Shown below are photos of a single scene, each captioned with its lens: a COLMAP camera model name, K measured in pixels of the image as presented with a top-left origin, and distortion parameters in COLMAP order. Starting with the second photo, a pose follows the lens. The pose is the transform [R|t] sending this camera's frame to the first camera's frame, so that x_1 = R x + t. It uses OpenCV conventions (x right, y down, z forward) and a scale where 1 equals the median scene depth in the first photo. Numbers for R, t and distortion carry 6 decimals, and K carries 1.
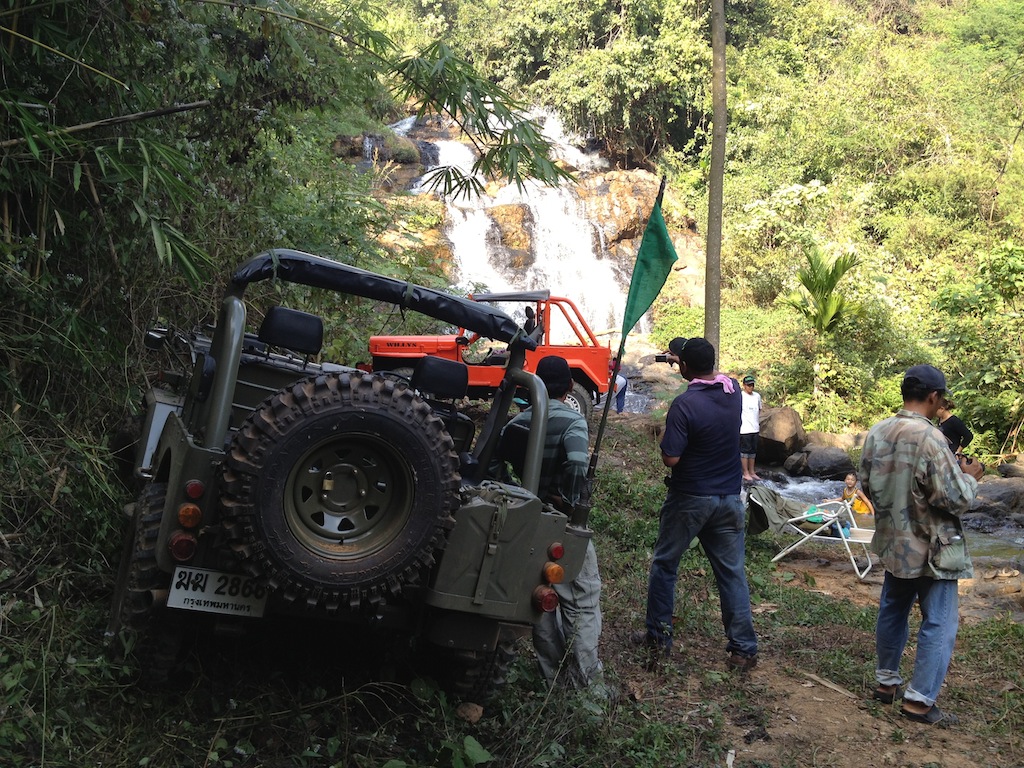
lens RADIAL K [[973.2, 0, 494.4], [0, 973.2, 379.3], [0, 0, 1]] dist [0.027823, 0.000000]
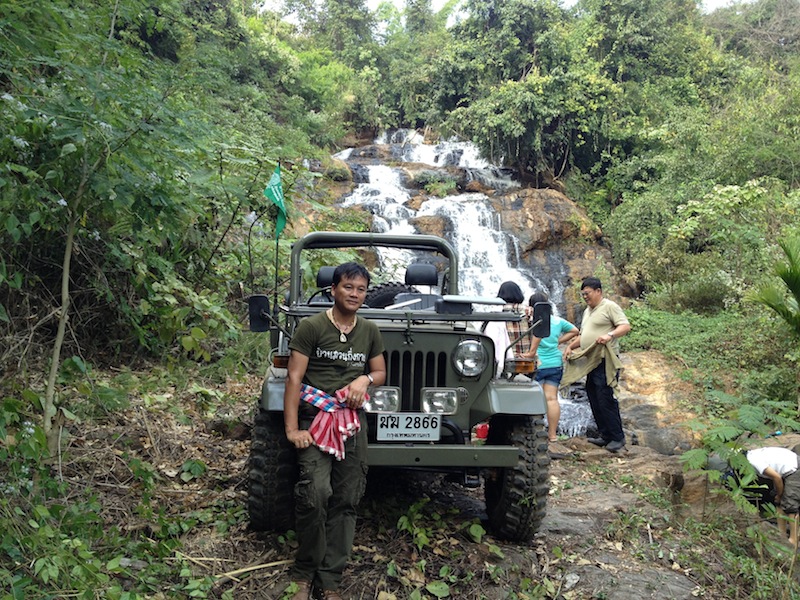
lens RADIAL K [[760.3, 0, 375.7], [0, 760.3, 293.8], [0, 0, 1]] dist [0.027823, 0.000000]
pose [[0.998432, 0.020240, -0.052190, -0.000419], [-0.025514, 0.994410, -0.102459, -0.003543], [0.049825, 0.103630, 0.993367, 0.149816]]
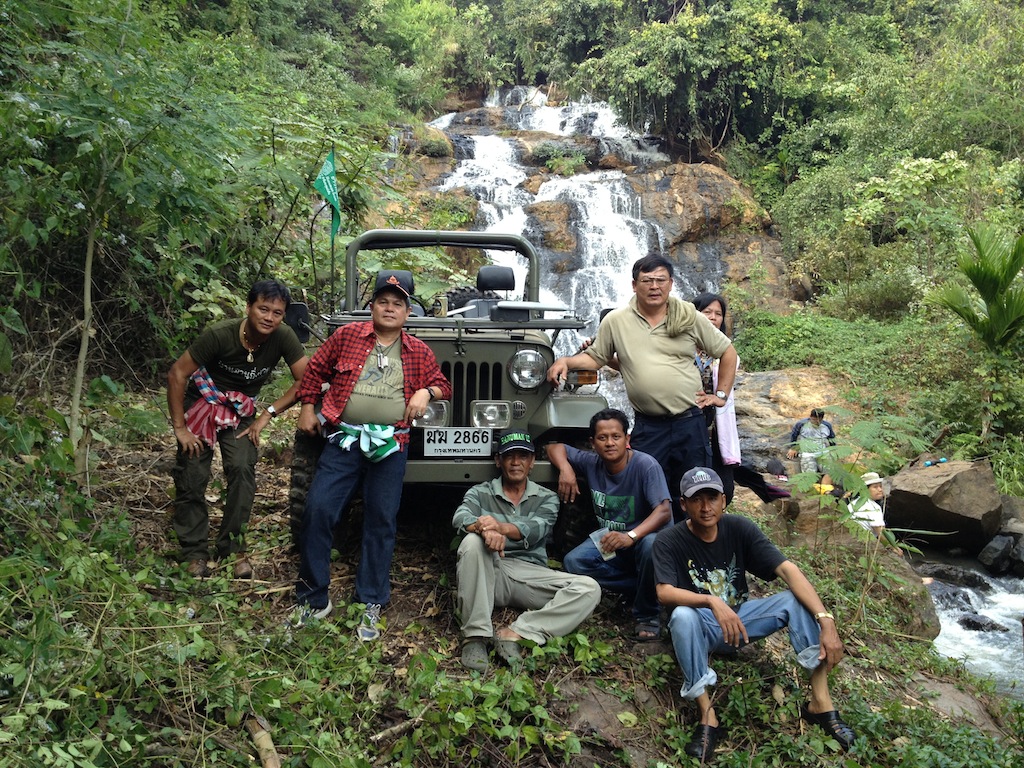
lens RADIAL K [[973.2, 0, 484.6], [0, 973.2, 384.5], [0, 0, 1]] dist [0.027823, 0.000000]
pose [[0.998078, 0.014223, -0.060318, 0.008504], [-0.015282, 0.999736, -0.017140, -0.001751], [0.060058, 0.018029, 0.998032, 0.133391]]
